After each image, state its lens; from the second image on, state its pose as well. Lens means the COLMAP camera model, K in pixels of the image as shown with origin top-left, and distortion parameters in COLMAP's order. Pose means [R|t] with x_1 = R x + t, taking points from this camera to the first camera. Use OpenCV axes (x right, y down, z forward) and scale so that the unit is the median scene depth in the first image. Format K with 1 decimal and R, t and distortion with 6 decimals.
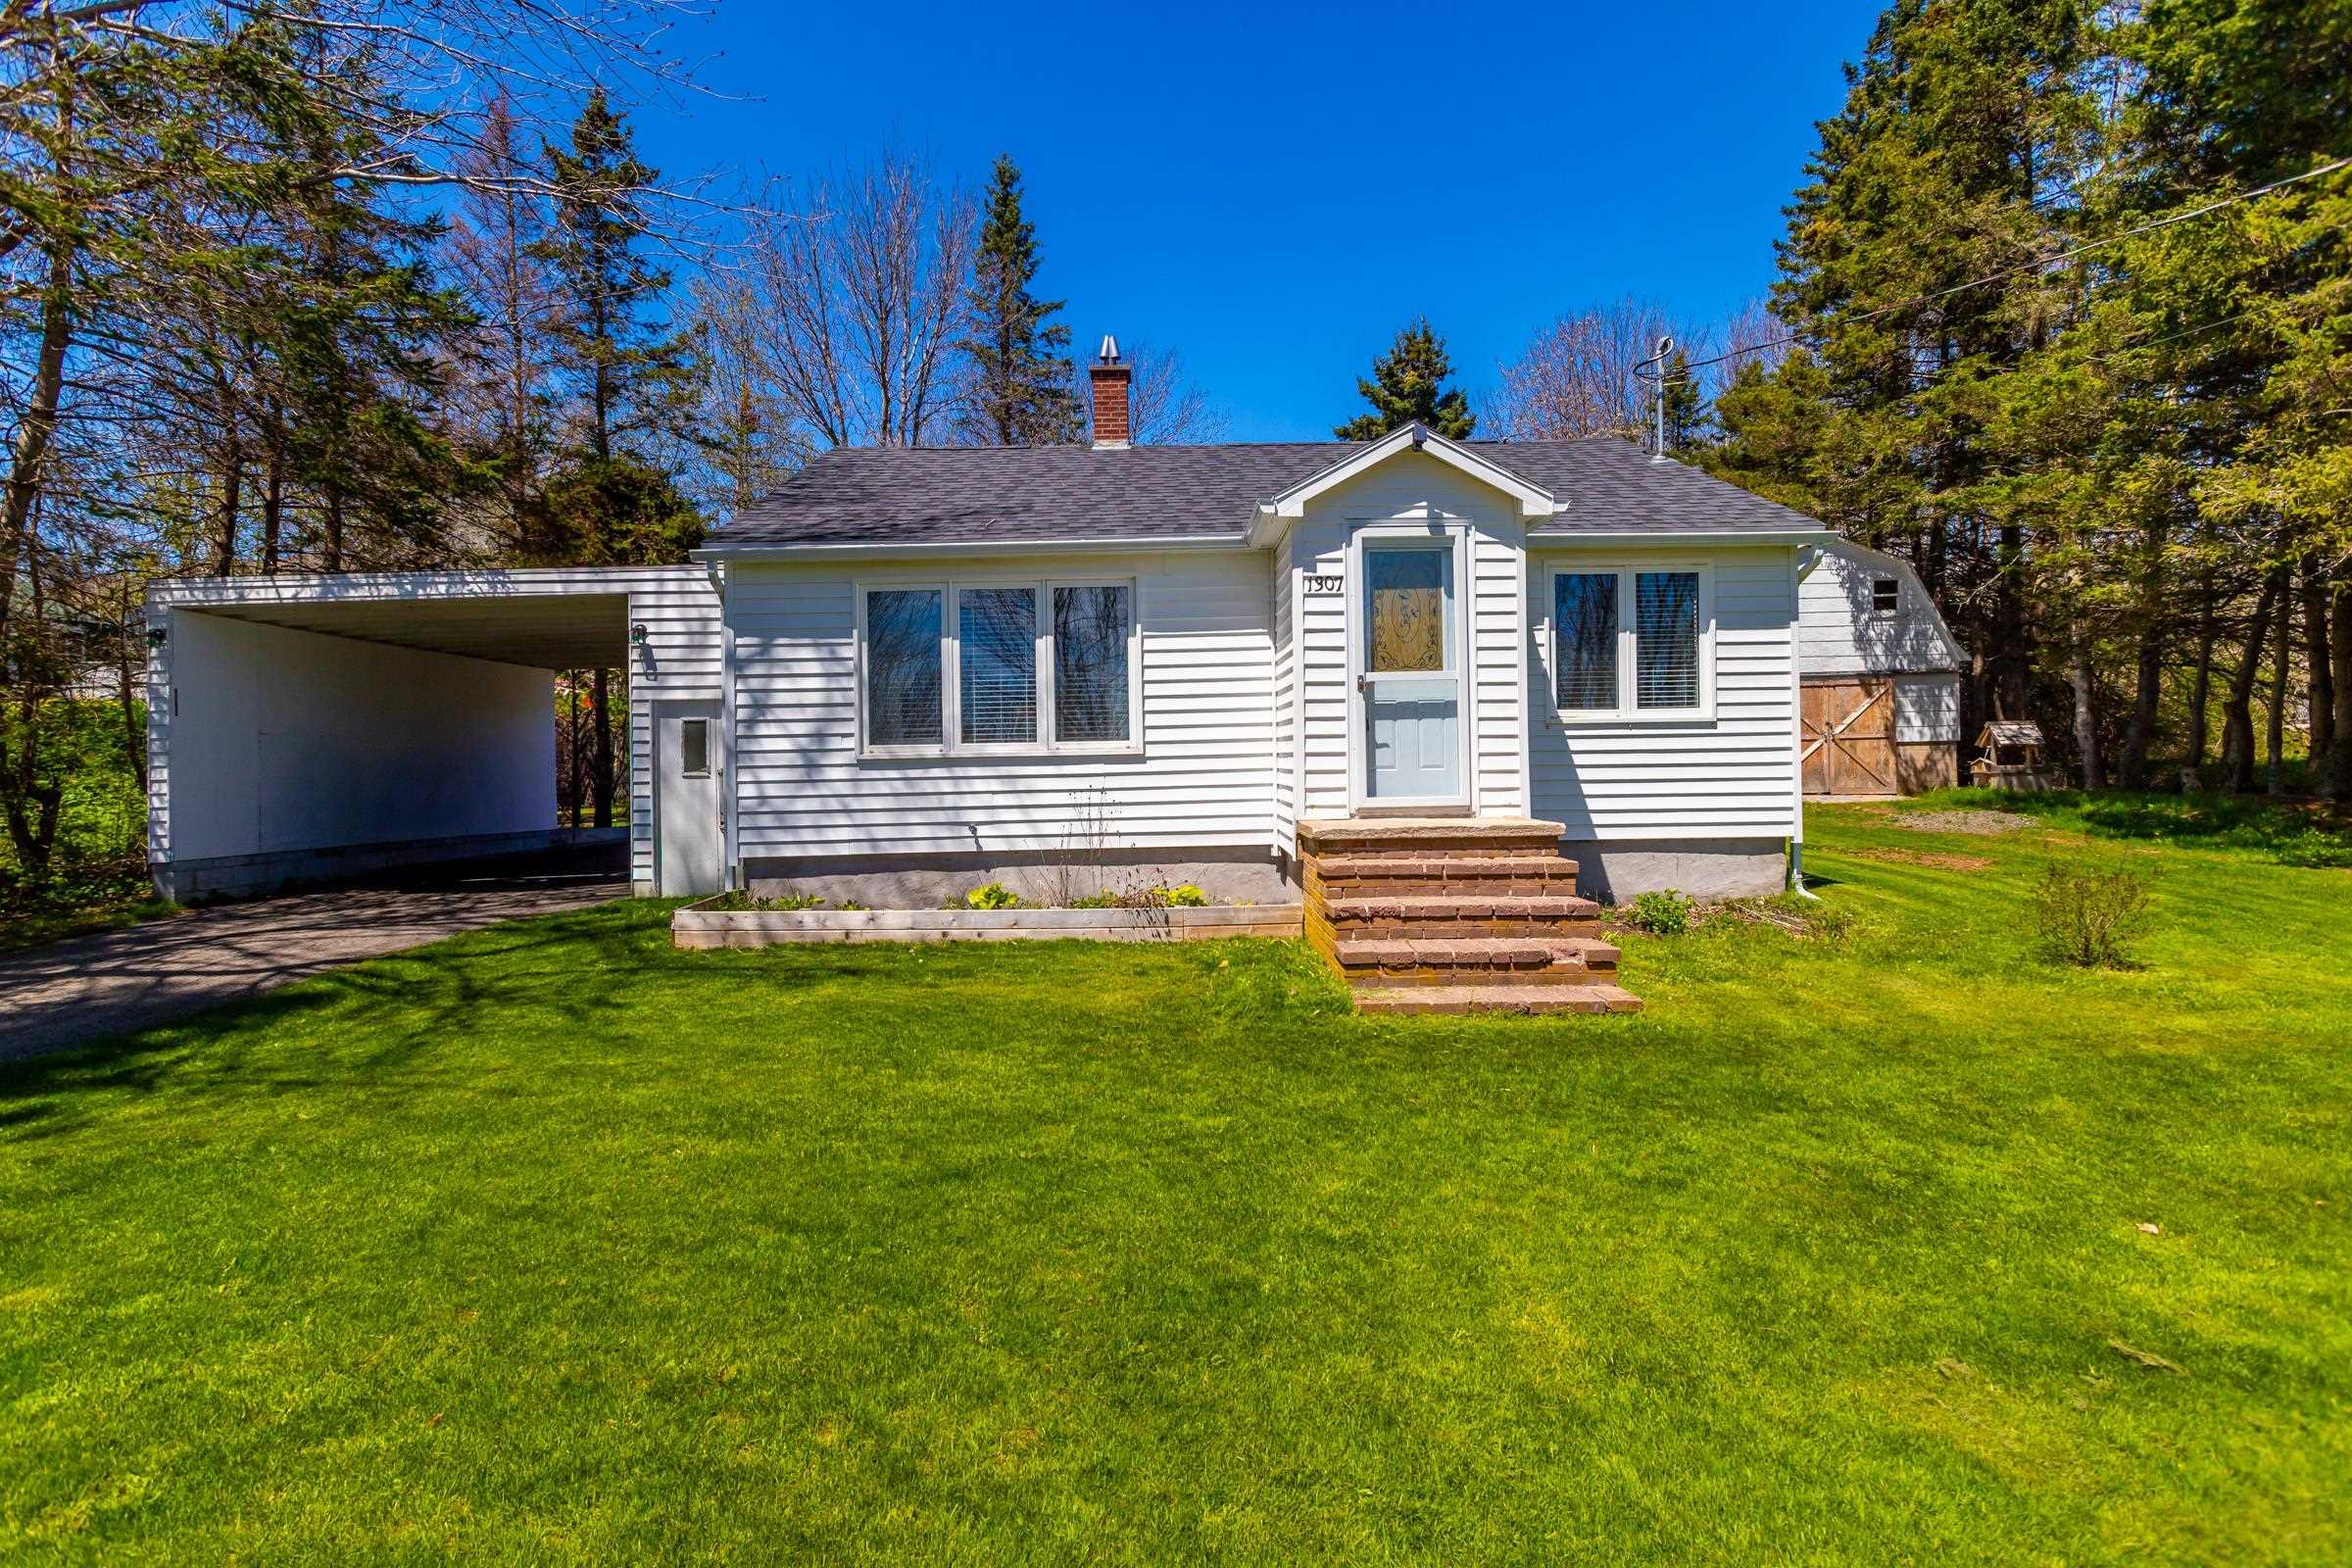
lens RADIAL K [[1047.0, 0, 1176.7], [0, 1047.0, 781.4], [0, 0, 1]] dist [-0.016404, 0.010495]
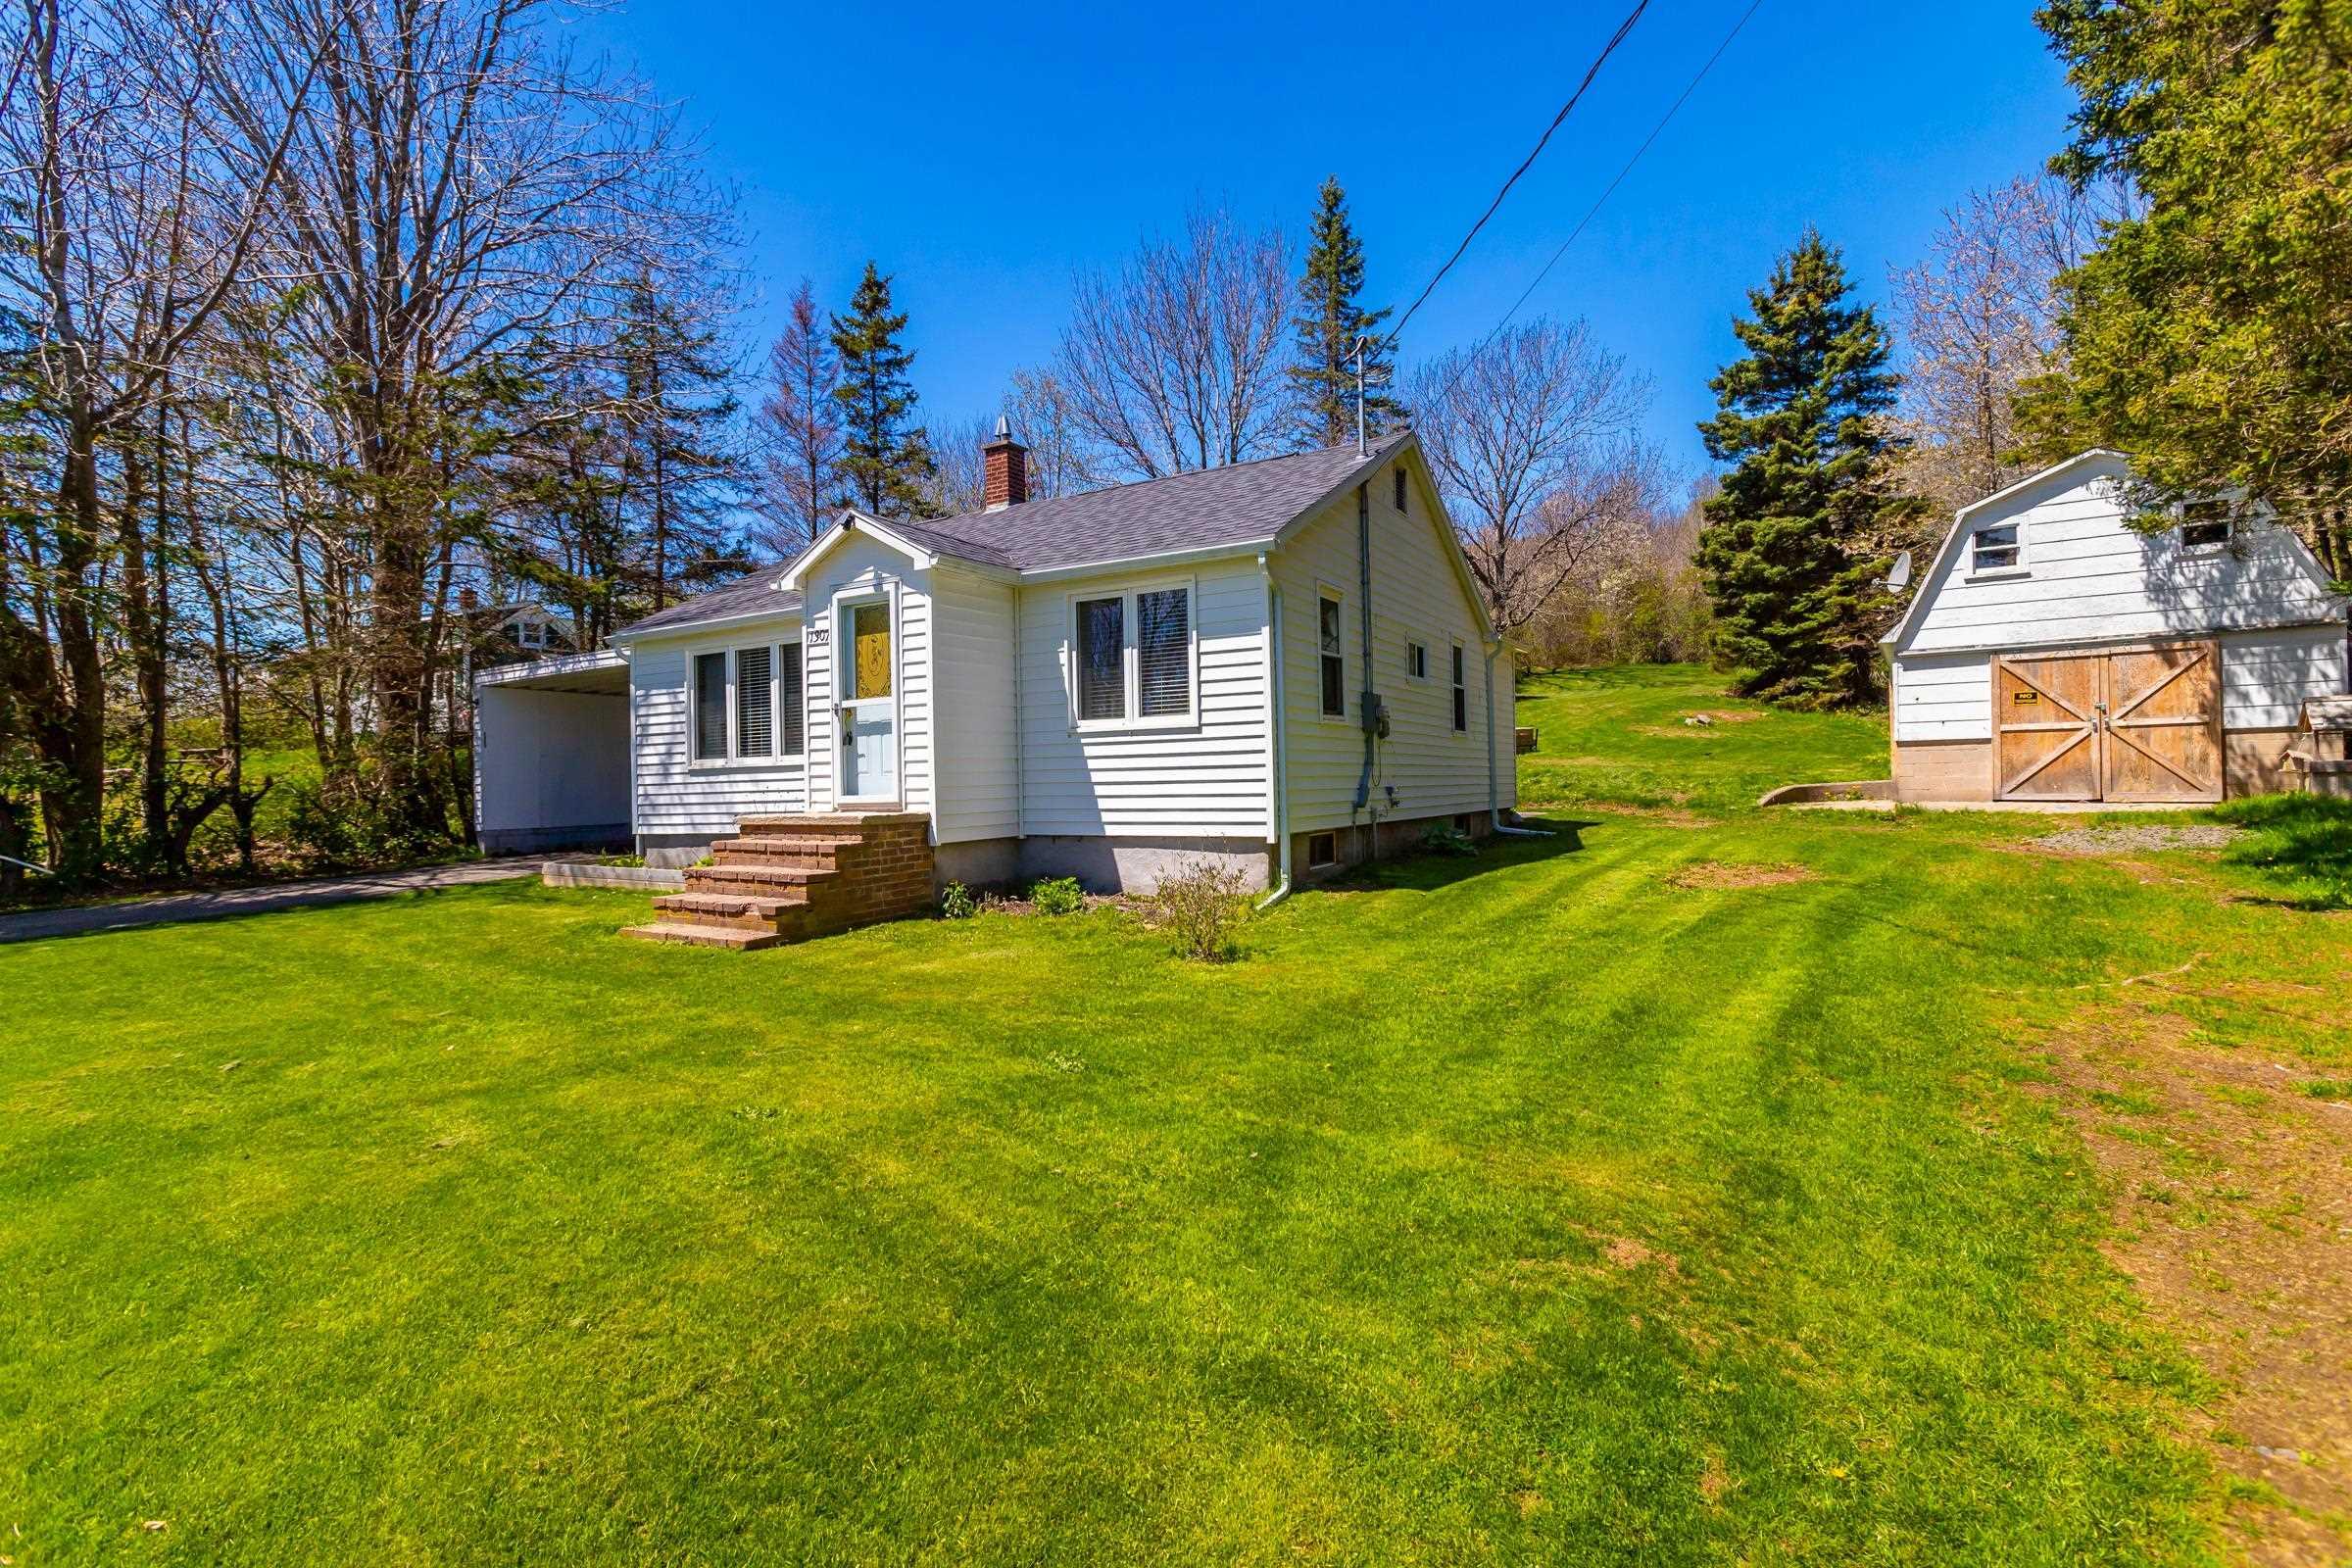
lens RADIAL K [[1047.0, 0, 1141.1], [0, 1047.0, 796.0], [0, 0, 1]] dist [-0.016404, 0.010495]
pose [[0.864722, 0.004264, -0.502232, 0.996352], [0.000258, 0.999960, 0.008935, 0.003502], [0.502250, -0.007855, 0.864687, 0.042204]]
